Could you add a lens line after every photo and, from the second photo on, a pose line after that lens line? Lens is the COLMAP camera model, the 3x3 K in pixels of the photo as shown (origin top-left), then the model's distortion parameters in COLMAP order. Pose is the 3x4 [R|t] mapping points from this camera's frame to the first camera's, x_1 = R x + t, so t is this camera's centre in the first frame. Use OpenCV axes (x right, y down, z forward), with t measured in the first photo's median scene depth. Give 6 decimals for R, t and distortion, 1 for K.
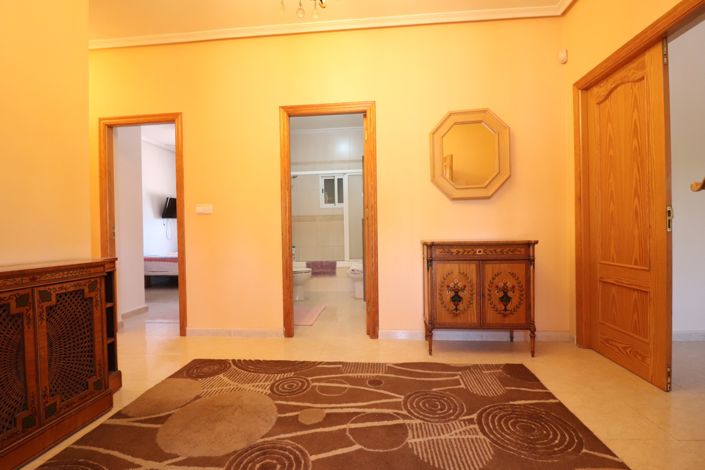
lens RADIAL K [[328.1, 0, 349.0], [0, 328.1, 232.0], [0, 0, 1]] dist [0.000754, 0.000189]
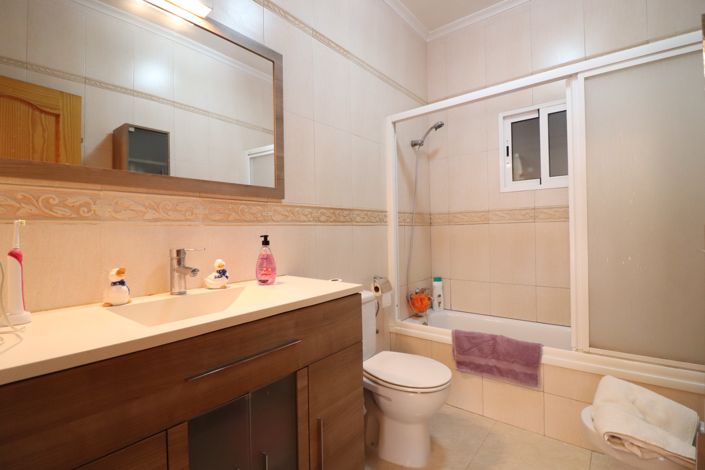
lens RADIAL K [[328.1, 0, 349.0], [0, 328.1, 232.0], [0, 0, 1]] dist [0.000754, 0.000189]
pose [[0.826294, 0.003382, -0.563228, -0.011062], [-0.000980, 0.999989, 0.004566, -0.024027], [0.563238, -0.003221, 0.826289, 0.542120]]
